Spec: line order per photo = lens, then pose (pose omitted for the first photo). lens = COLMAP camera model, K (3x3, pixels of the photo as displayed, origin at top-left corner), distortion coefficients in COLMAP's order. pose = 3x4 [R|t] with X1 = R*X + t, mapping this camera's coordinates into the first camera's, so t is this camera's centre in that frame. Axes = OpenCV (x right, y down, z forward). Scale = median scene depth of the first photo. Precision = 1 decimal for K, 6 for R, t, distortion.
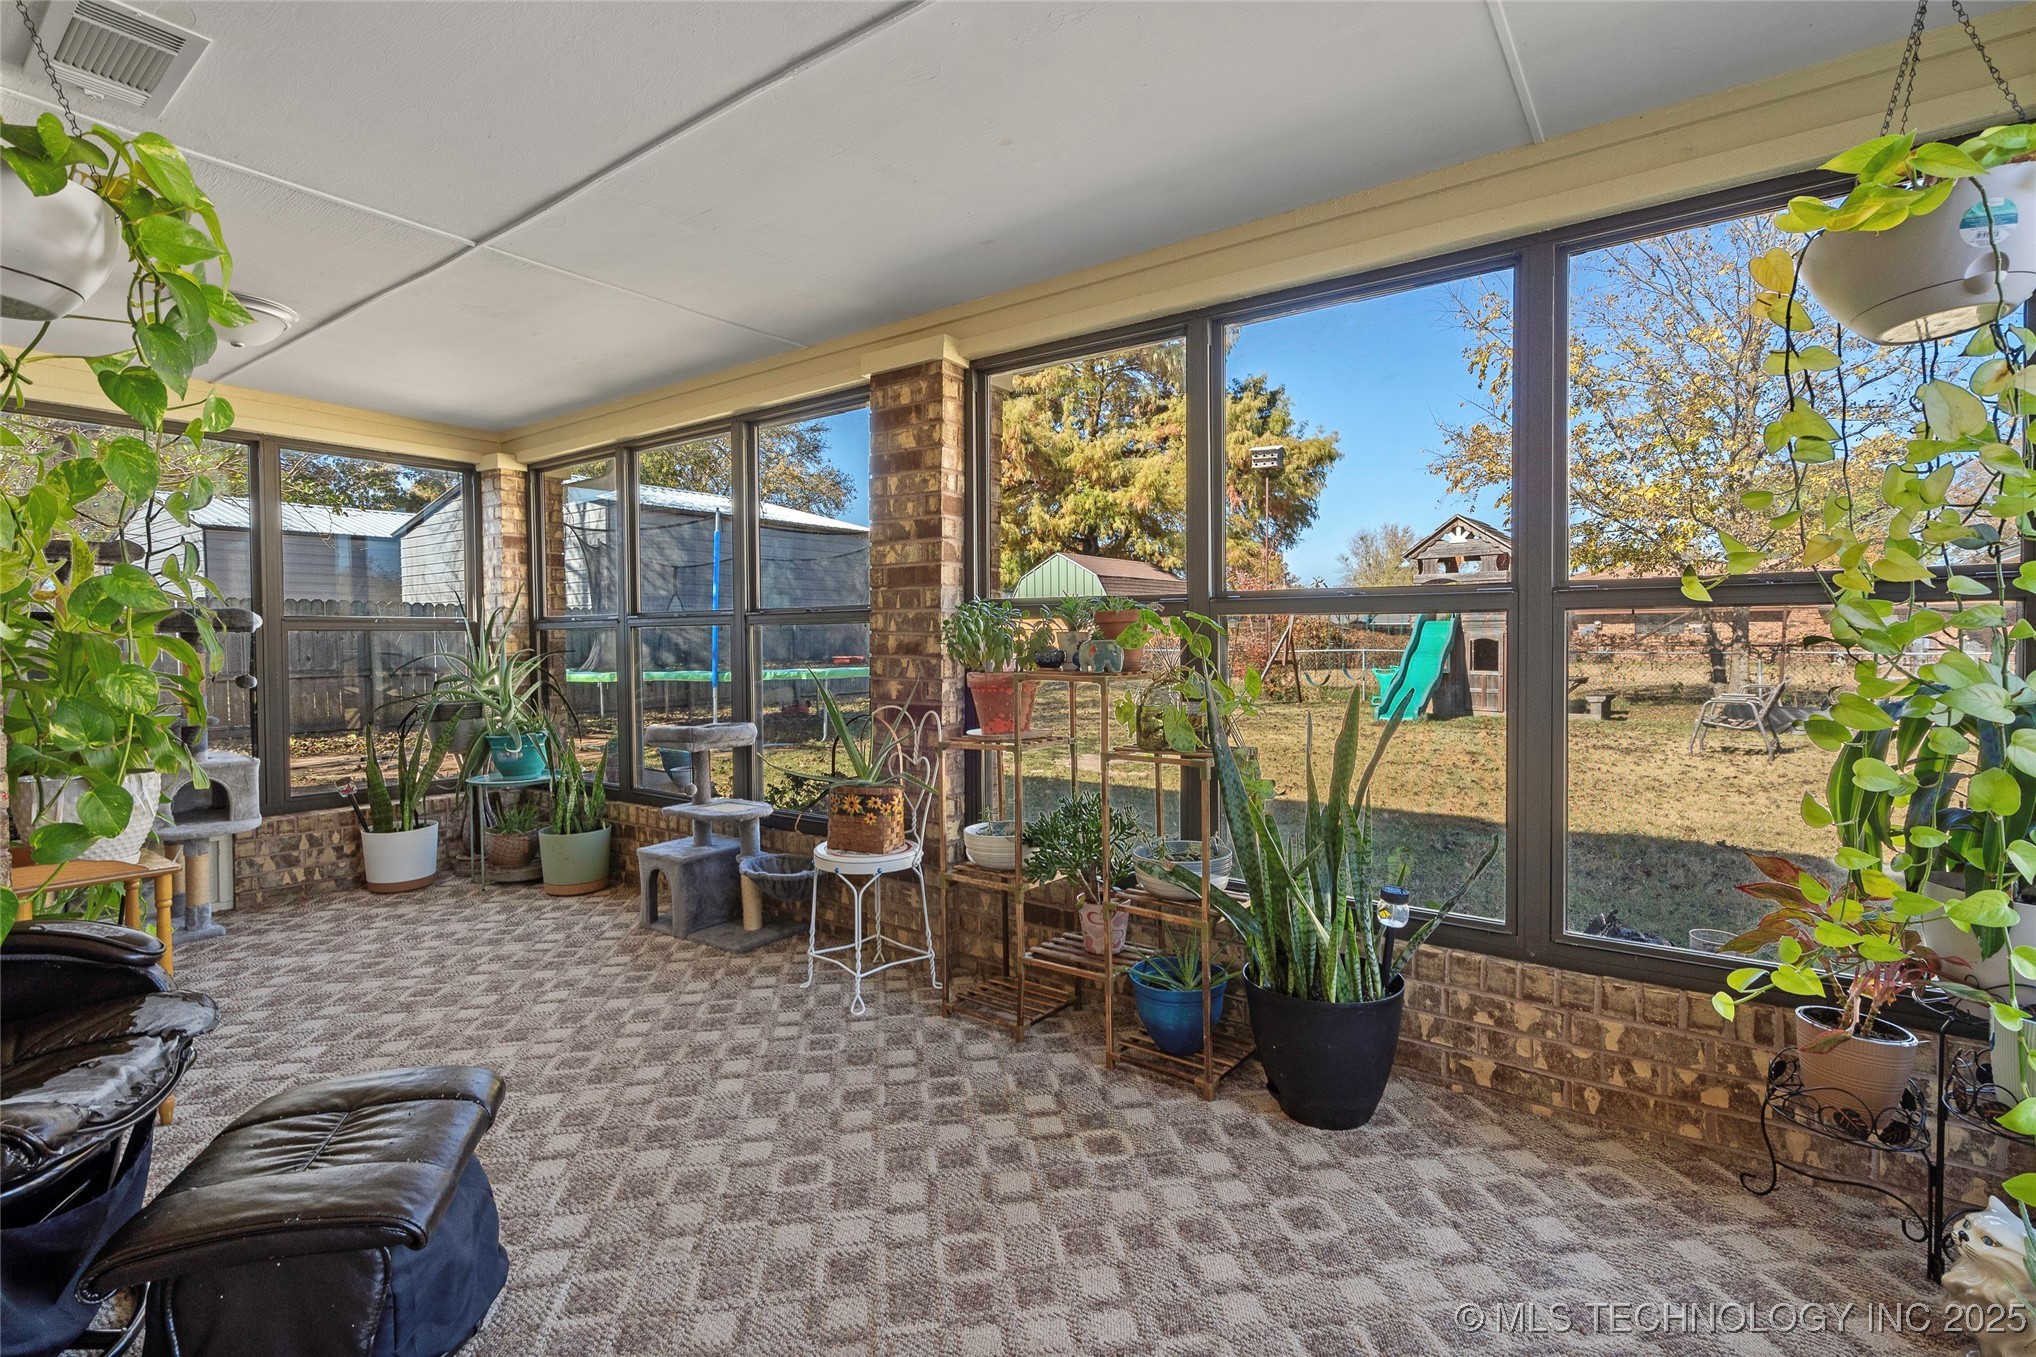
lens RADIAL K [[949.7, 0, 1031.7], [0, 949.7, 651.5], [0, 0, 1]] dist [0.001104, 0.000546]
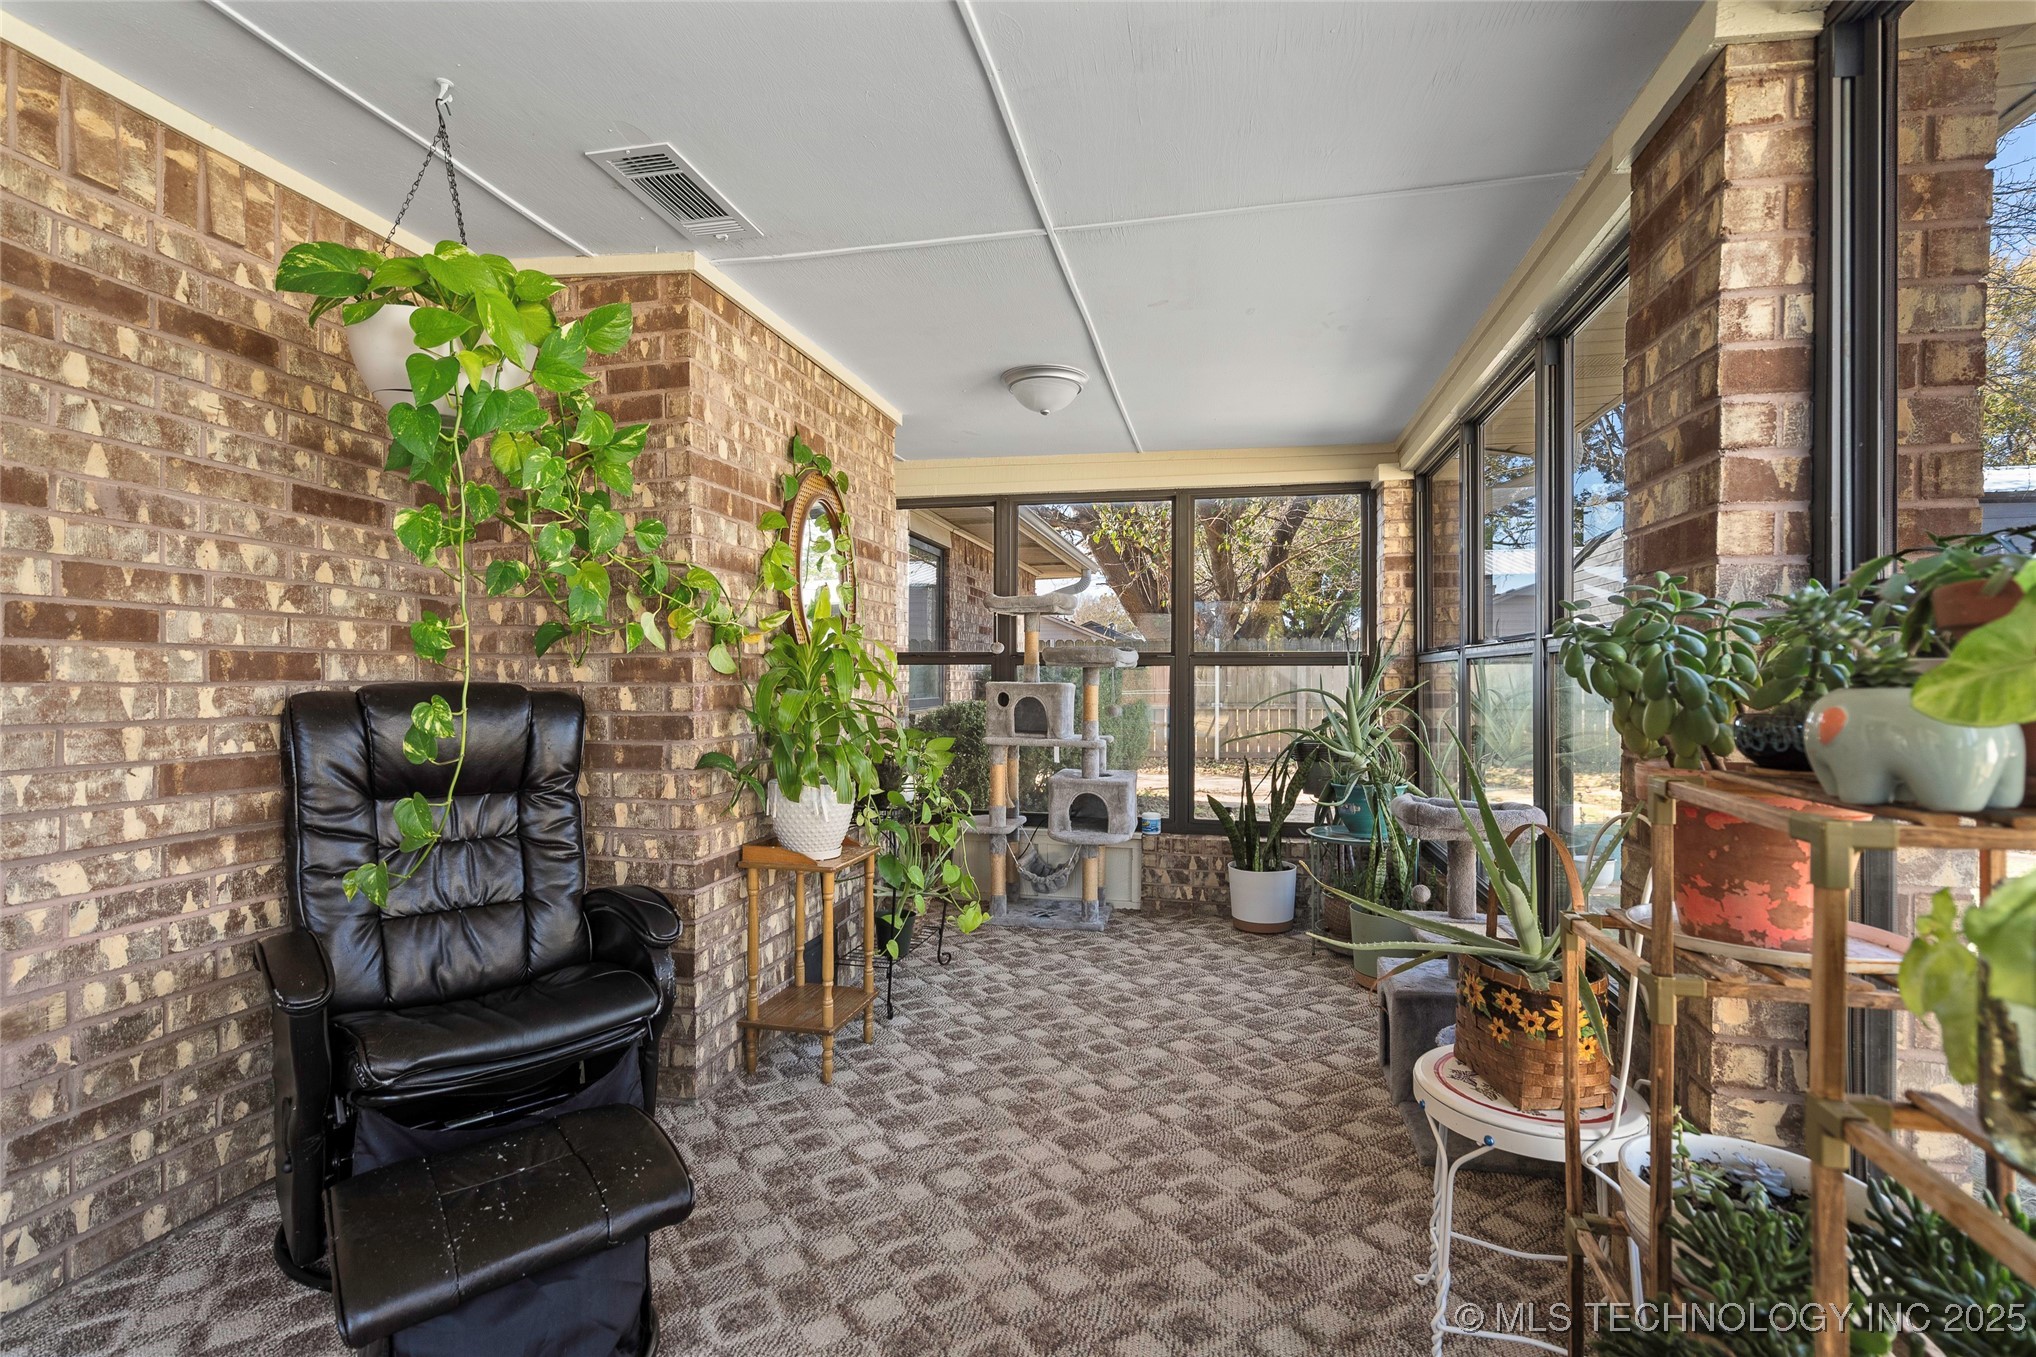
lens RADIAL K [[949.7, 0, 1009.1], [0, 949.7, 677.8], [0, 0, 1]] dist [0.001104, 0.000546]
pose [[0.387172, 0.008417, -0.921969, 0.178862], [-0.016173, 0.999866, 0.002337, -0.009353], [0.921865, 0.014006, 0.387257, 0.504349]]
